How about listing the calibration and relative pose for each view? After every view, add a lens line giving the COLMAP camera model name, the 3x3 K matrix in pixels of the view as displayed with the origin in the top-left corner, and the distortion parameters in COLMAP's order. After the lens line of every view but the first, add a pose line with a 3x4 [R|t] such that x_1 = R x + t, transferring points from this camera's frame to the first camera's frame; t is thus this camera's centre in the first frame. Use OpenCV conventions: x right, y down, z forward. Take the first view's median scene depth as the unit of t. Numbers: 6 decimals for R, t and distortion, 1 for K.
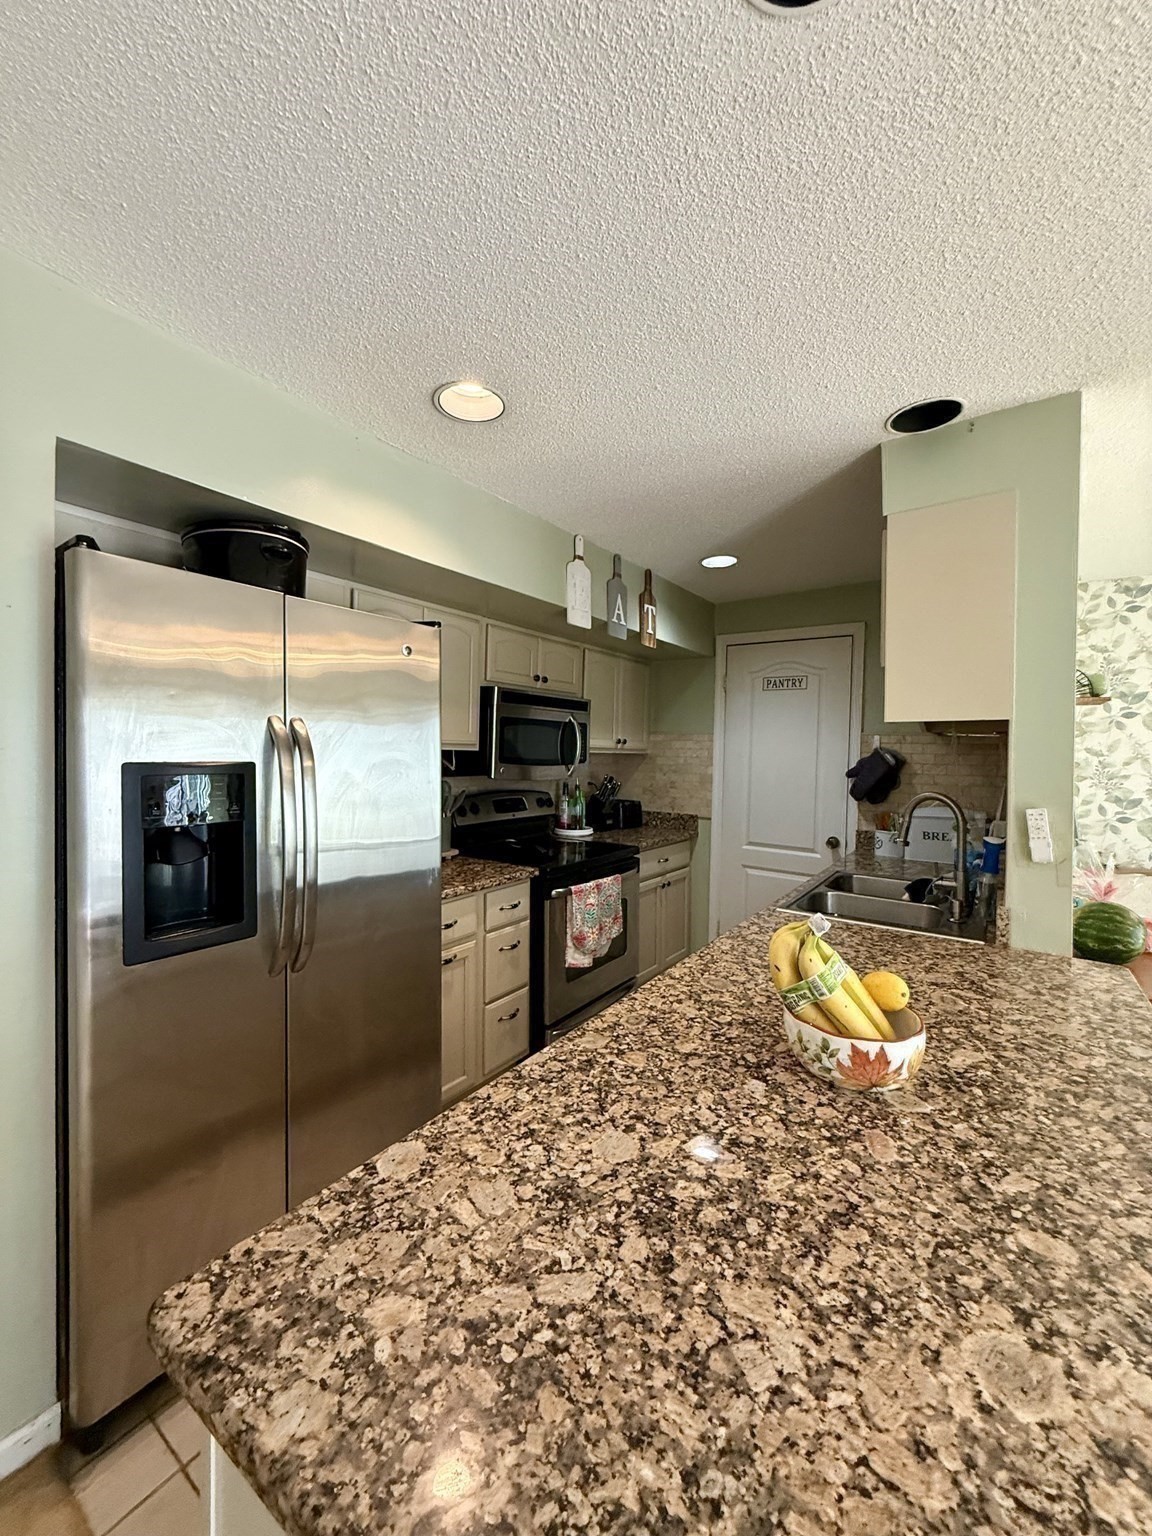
lens RADIAL K [[612.7, 0, 577.6], [0, 612.7, 763.6], [0, 0, 1]] dist [0.000148, -0.000472]
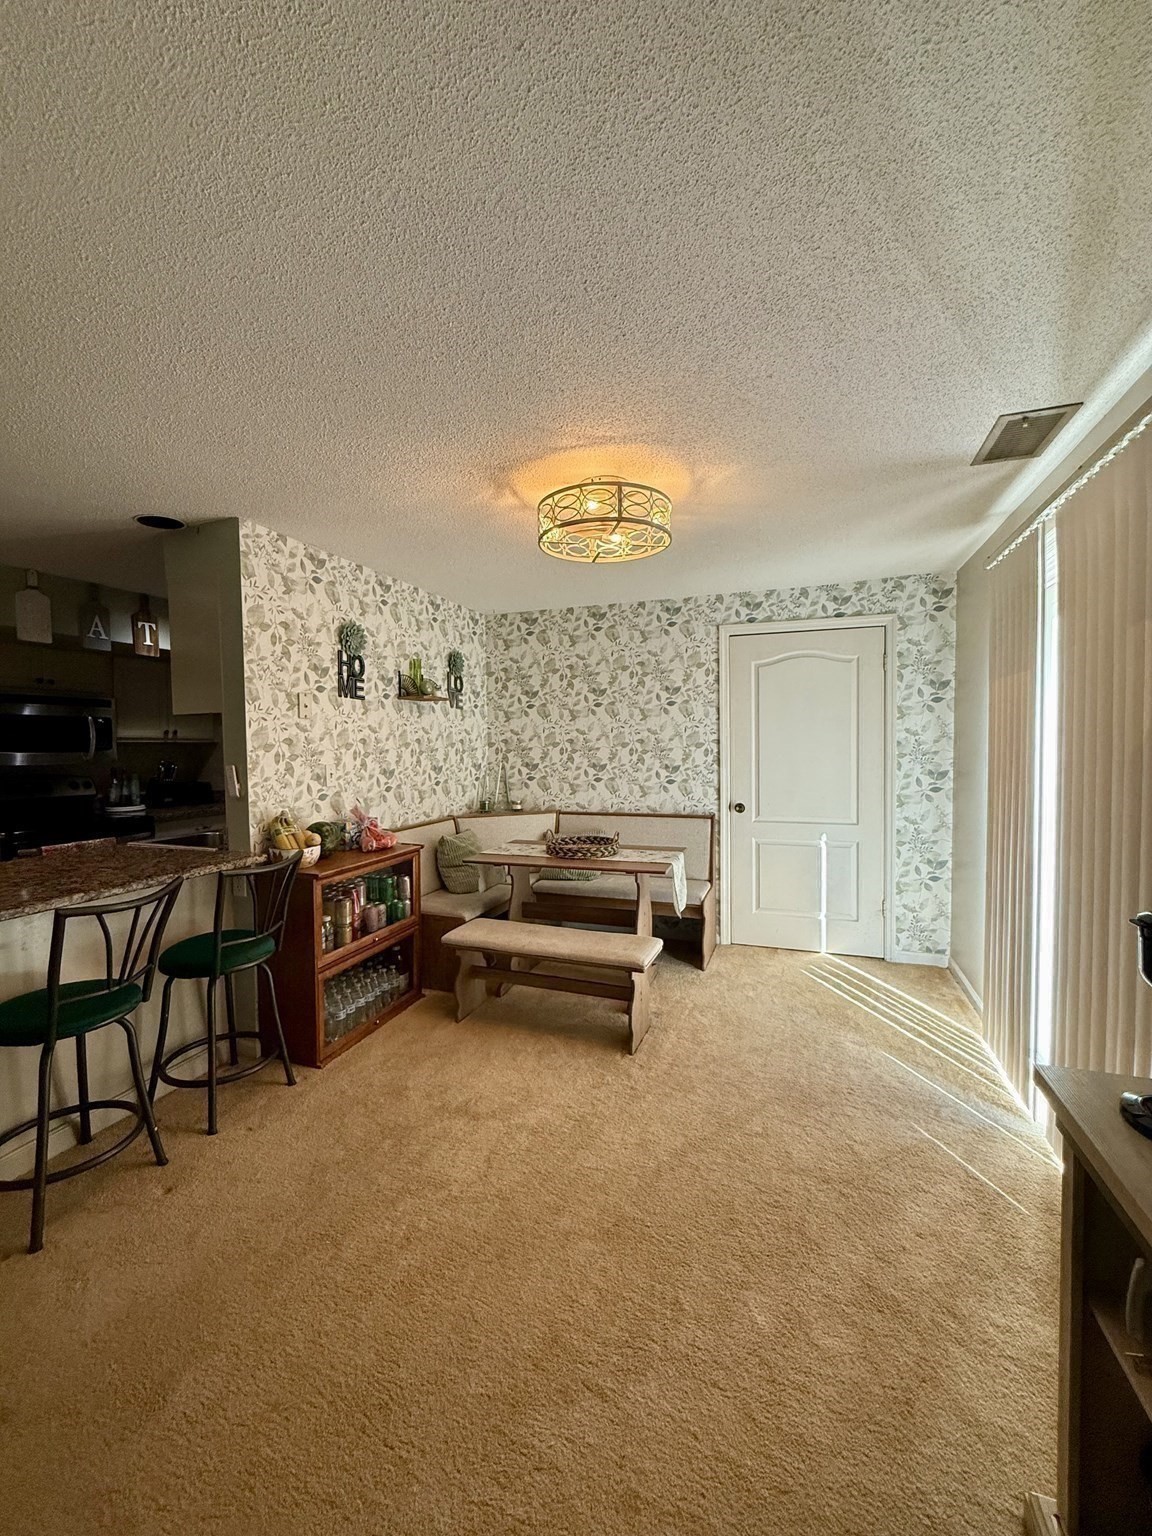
lens RADIAL K [[612.7, 0, 576.7], [0, 612.7, 763.9], [0, 0, 1]] dist [0.000148, -0.000472]
pose [[0.964536, -0.034657, 0.261665, 0.625282], [0.031297, 0.999366, 0.016998, 0.036388], [-0.262088, -0.008206, 0.965009, -0.440167]]
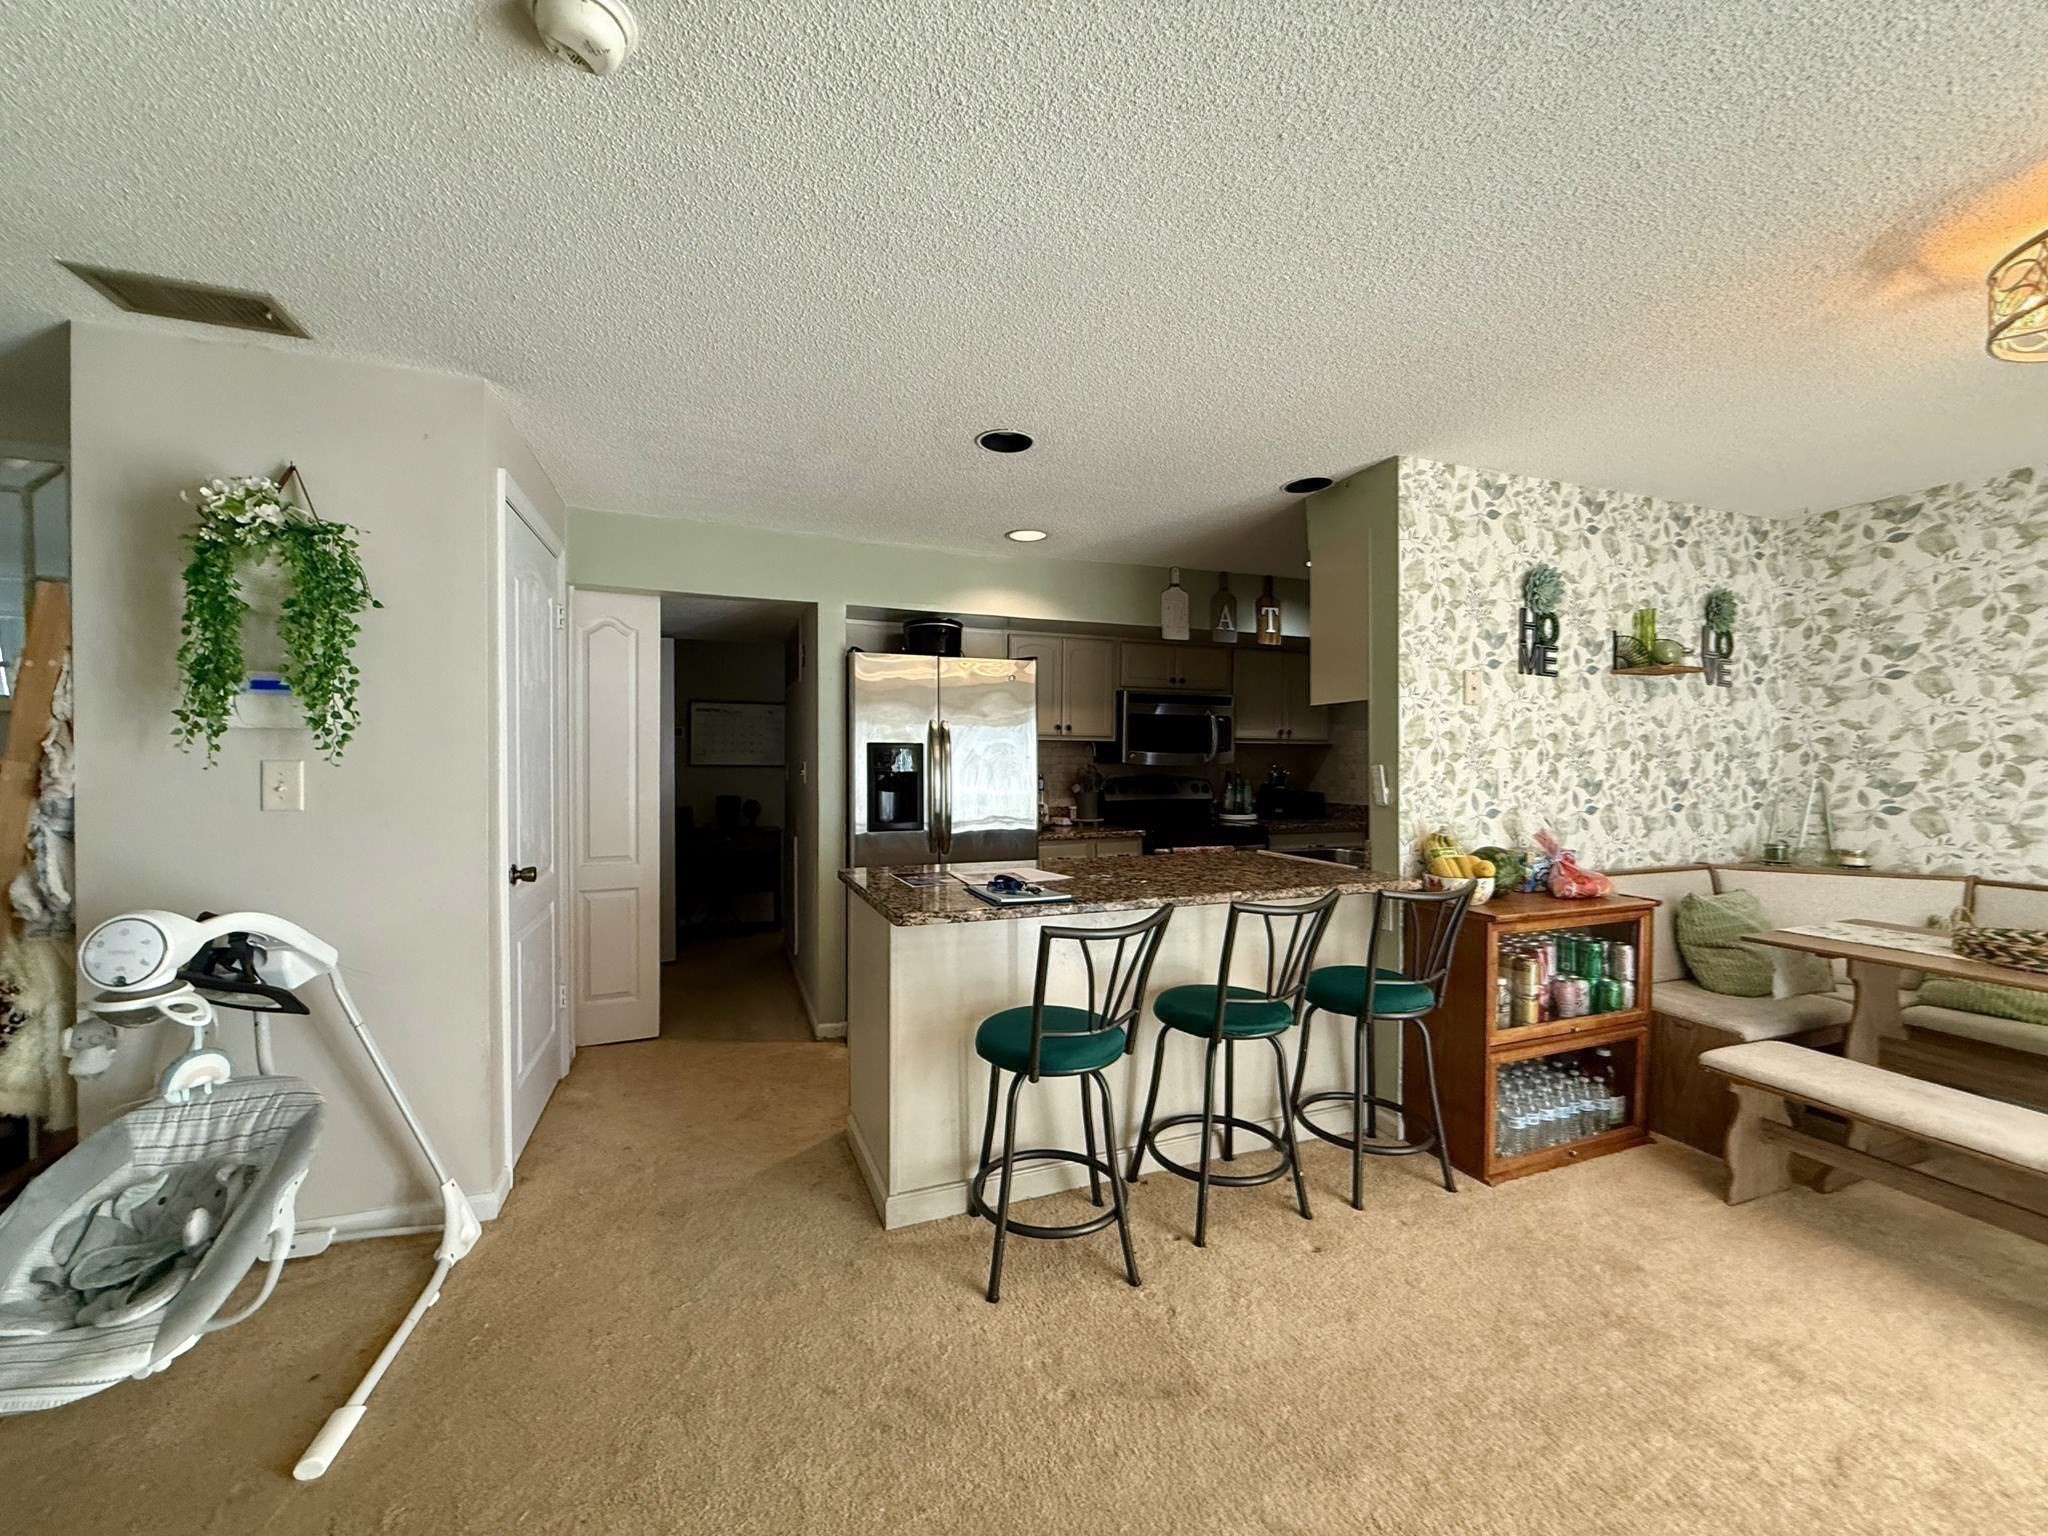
lens RADIAL K [[816.9, 0, 1016.7], [0, 816.9, 770.0], [0, 0, 1]] dist [0.000148, -0.000472]
pose [[0.828295, -0.007249, -0.560245, 0.561649], [-0.000450, 0.999907, -0.013602, 0.056042], [0.560292, 0.011518, 0.828215, -0.477653]]
